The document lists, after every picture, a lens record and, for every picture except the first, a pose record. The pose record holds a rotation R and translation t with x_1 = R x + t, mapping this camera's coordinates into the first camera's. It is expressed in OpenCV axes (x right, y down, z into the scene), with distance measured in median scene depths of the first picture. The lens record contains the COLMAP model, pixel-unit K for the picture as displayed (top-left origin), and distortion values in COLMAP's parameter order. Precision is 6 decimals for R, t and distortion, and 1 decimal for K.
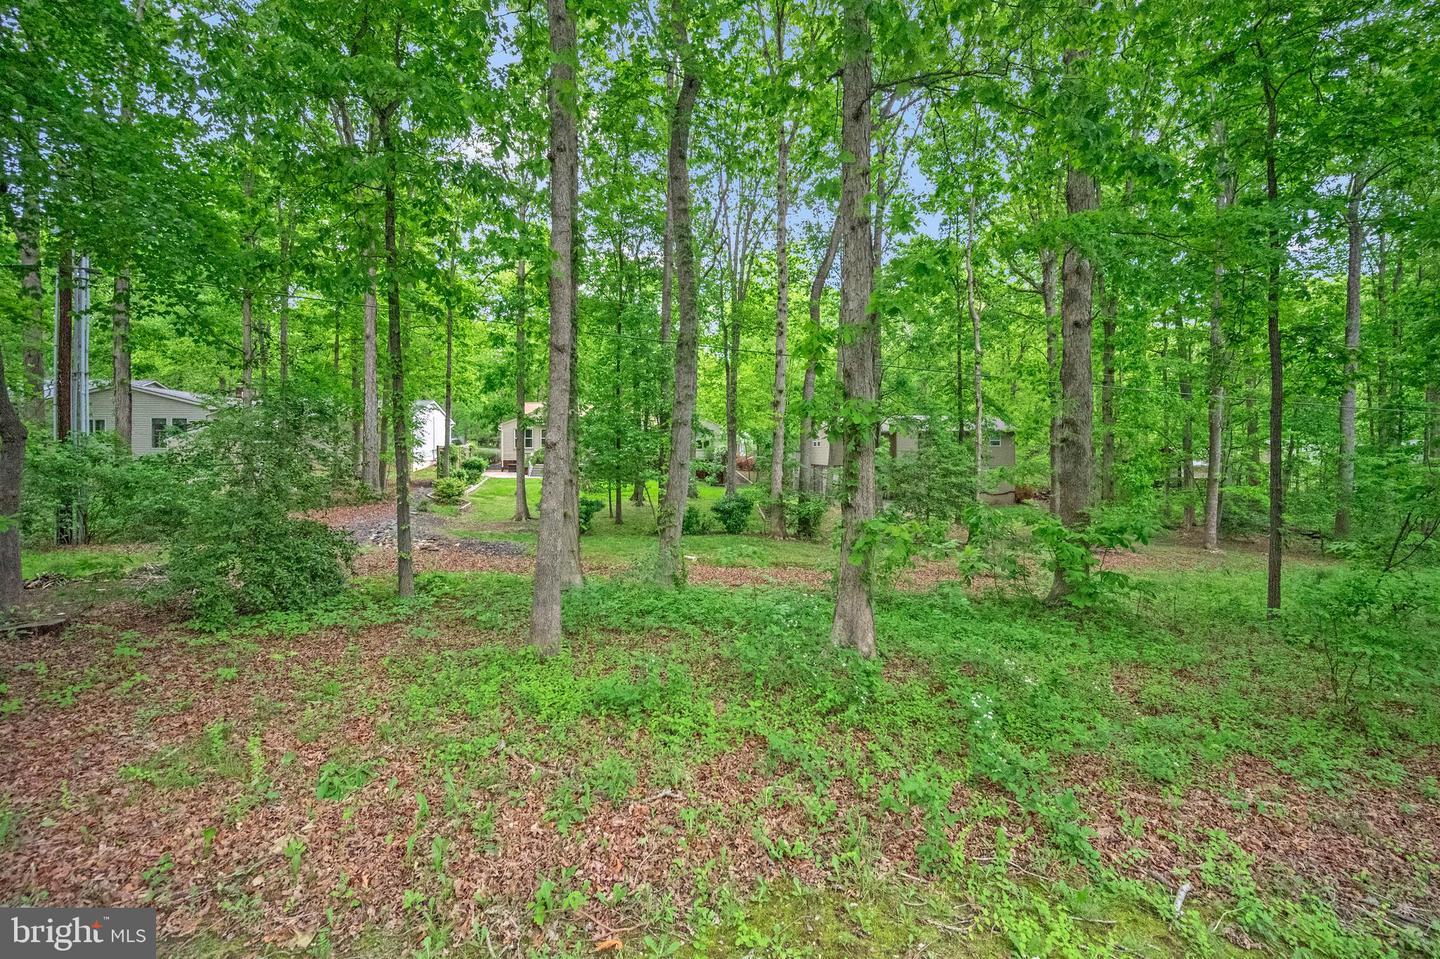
lens RADIAL K [[569.4, 0, 731.4], [0, 569.4, 466.7], [0, 0, 1]] dist [0.003632, 0.000488]
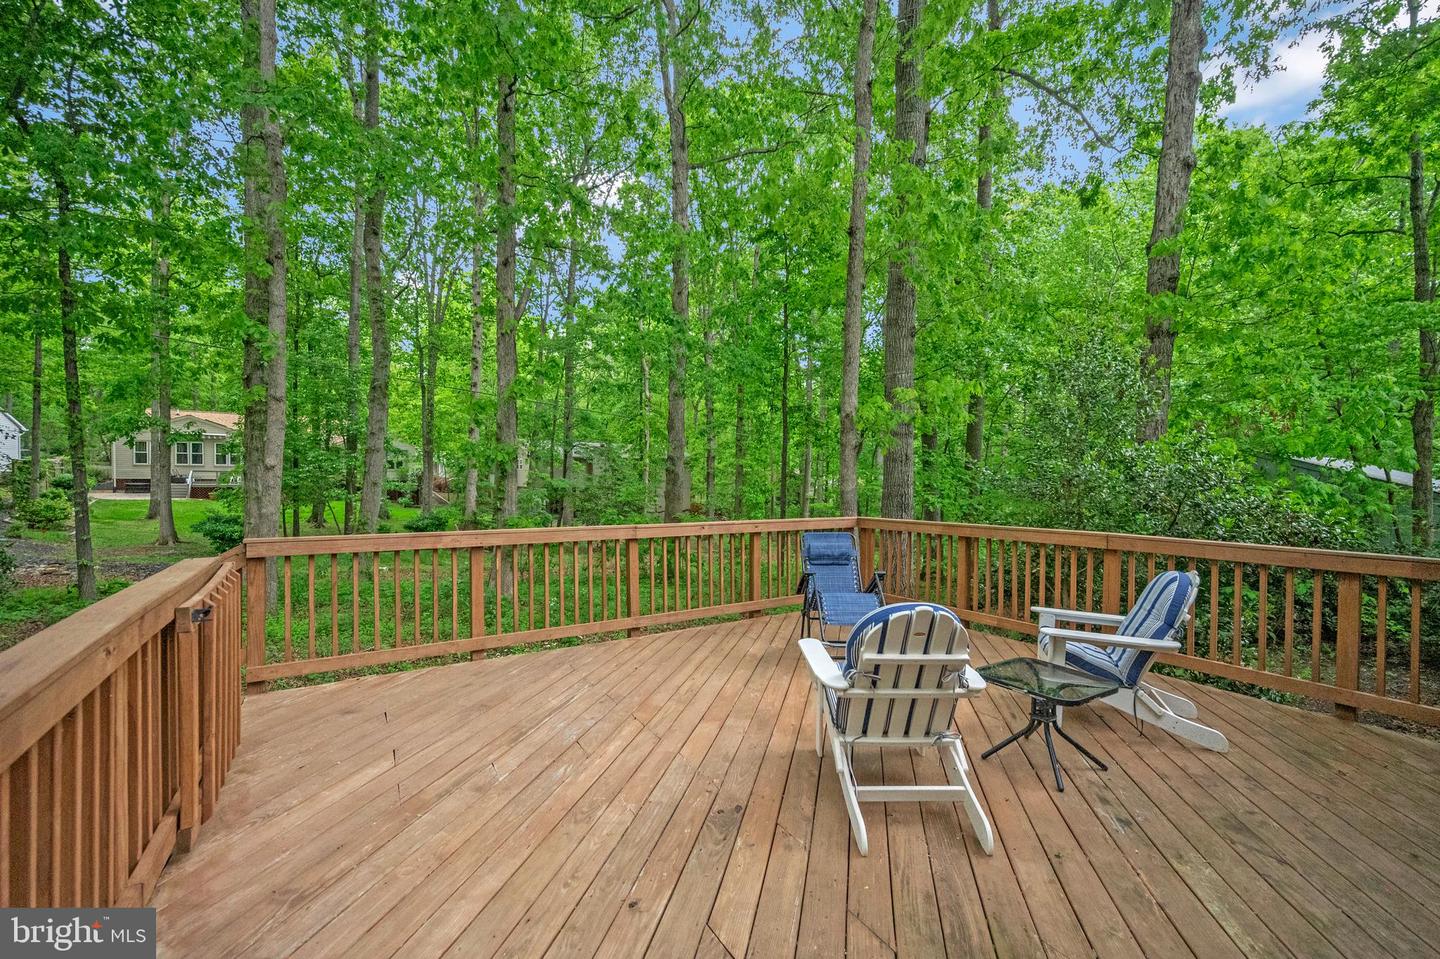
lens RADIAL K [[569.4, 0, 712.5], [0, 569.4, 492.3], [0, 0, 1]] dist [0.003632, 0.000488]
pose [[0.897059, 0.002282, 0.441905, 0.006849], [-0.004100, 0.999987, 0.003159, 0.002377], [-0.441892, -0.004646, 0.897056, -0.126536]]
